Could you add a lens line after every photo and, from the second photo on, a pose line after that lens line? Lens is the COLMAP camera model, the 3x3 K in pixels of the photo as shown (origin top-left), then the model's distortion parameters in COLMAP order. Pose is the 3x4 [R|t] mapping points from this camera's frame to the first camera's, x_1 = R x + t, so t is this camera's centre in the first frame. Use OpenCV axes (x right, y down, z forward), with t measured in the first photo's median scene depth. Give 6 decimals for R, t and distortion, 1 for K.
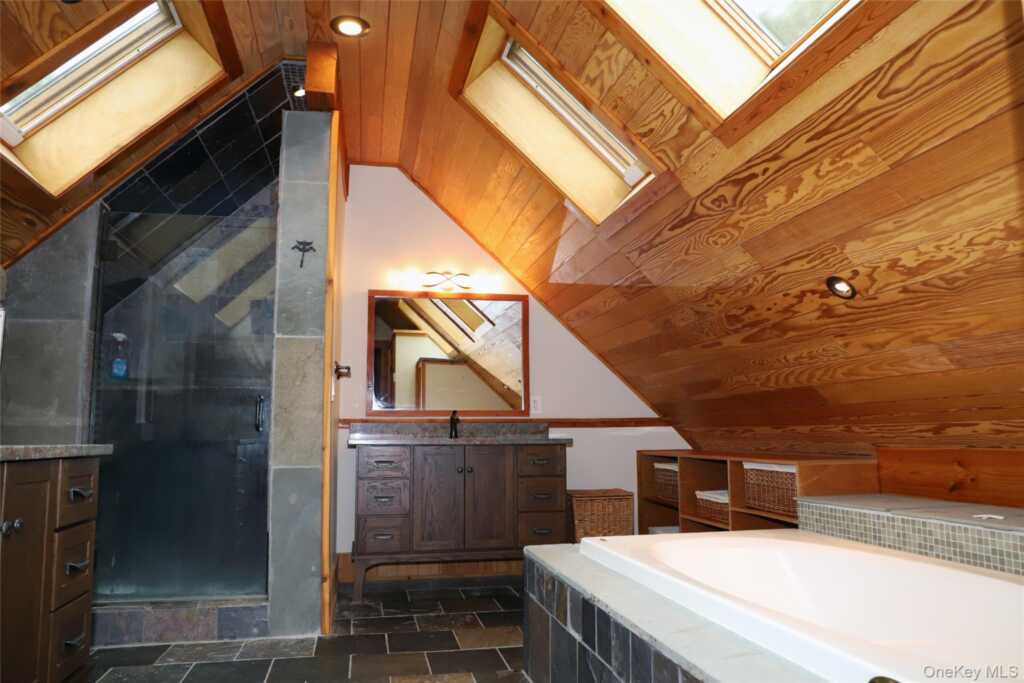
lens RADIAL K [[715.8, 0, 515.2], [0, 715.8, 340.9], [0, 0, 1]] dist [-0.066292, 0.034967]
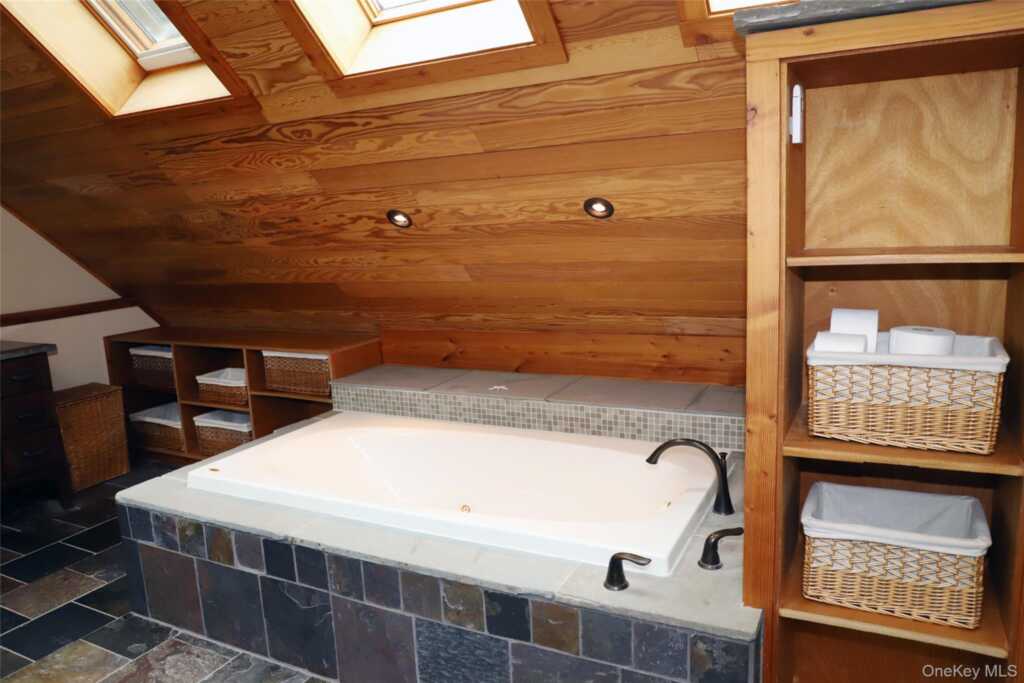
lens RADIAL K [[715.8, 0, 512.4], [0, 715.8, 341.2], [0, 0, 1]] dist [-0.066292, 0.034967]
pose [[0.643707, -0.150610, 0.750305, -0.329877], [-0.050536, 0.969937, 0.238053, -0.162249], [-0.763602, -0.191154, 0.616744, 0.072403]]
